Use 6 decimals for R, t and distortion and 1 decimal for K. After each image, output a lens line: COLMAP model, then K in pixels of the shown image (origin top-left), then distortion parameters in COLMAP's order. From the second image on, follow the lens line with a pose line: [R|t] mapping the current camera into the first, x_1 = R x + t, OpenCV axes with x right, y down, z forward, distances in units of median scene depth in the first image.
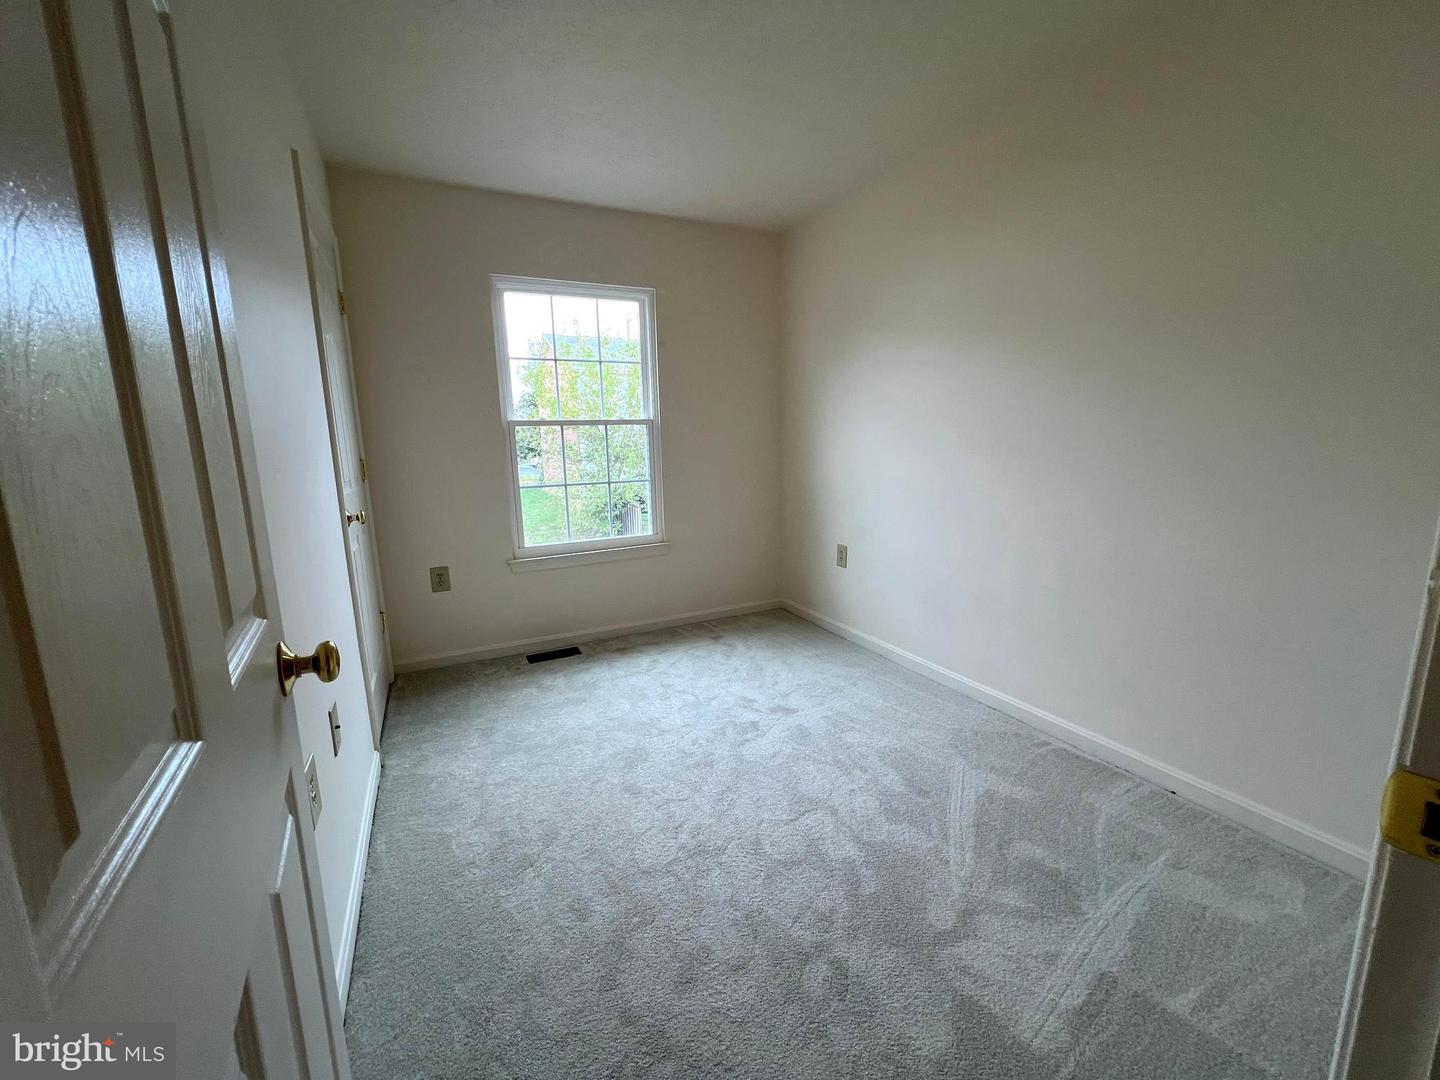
lens RADIAL K [[577.1, 0, 718.8], [0, 577.1, 536.8], [0, 0, 1]] dist [-0.000058, -0.000101]
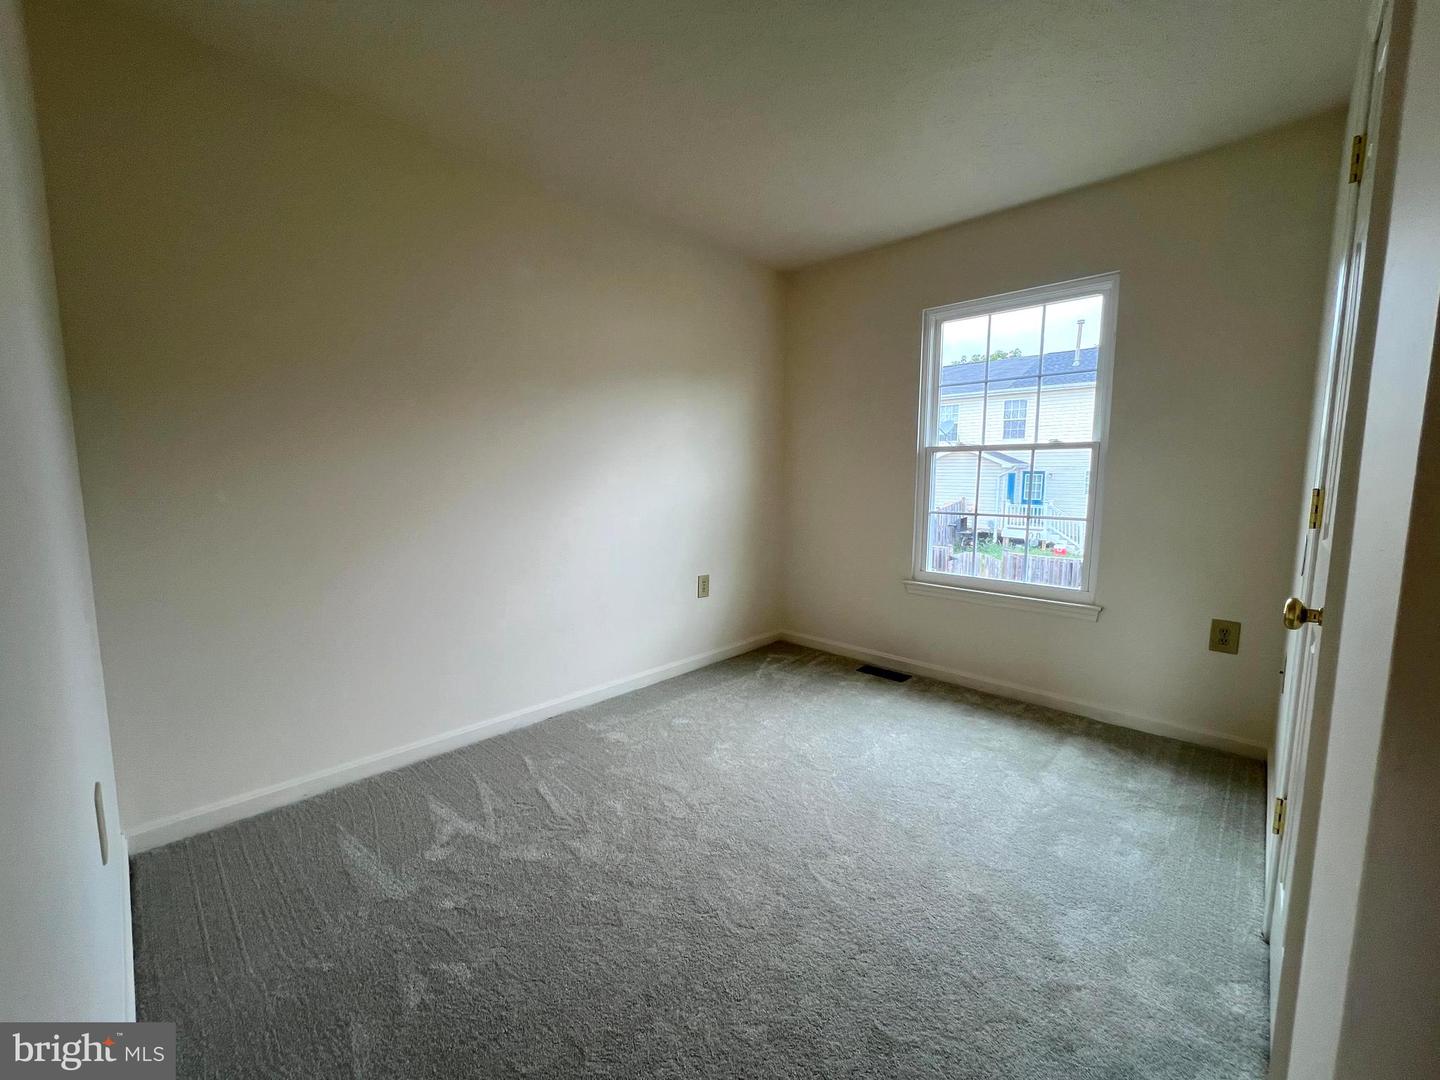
lens RADIAL K [[577.1, 0, 719.4], [0, 577.1, 539.9], [0, 0, 1]] dist [-0.000058, -0.000101]
pose [[0.362962, 0.132858, -0.922284, 0.455998], [-0.165799, 0.983197, 0.076383, -0.052245], [0.916935, 0.125190, 0.378891, 0.274547]]
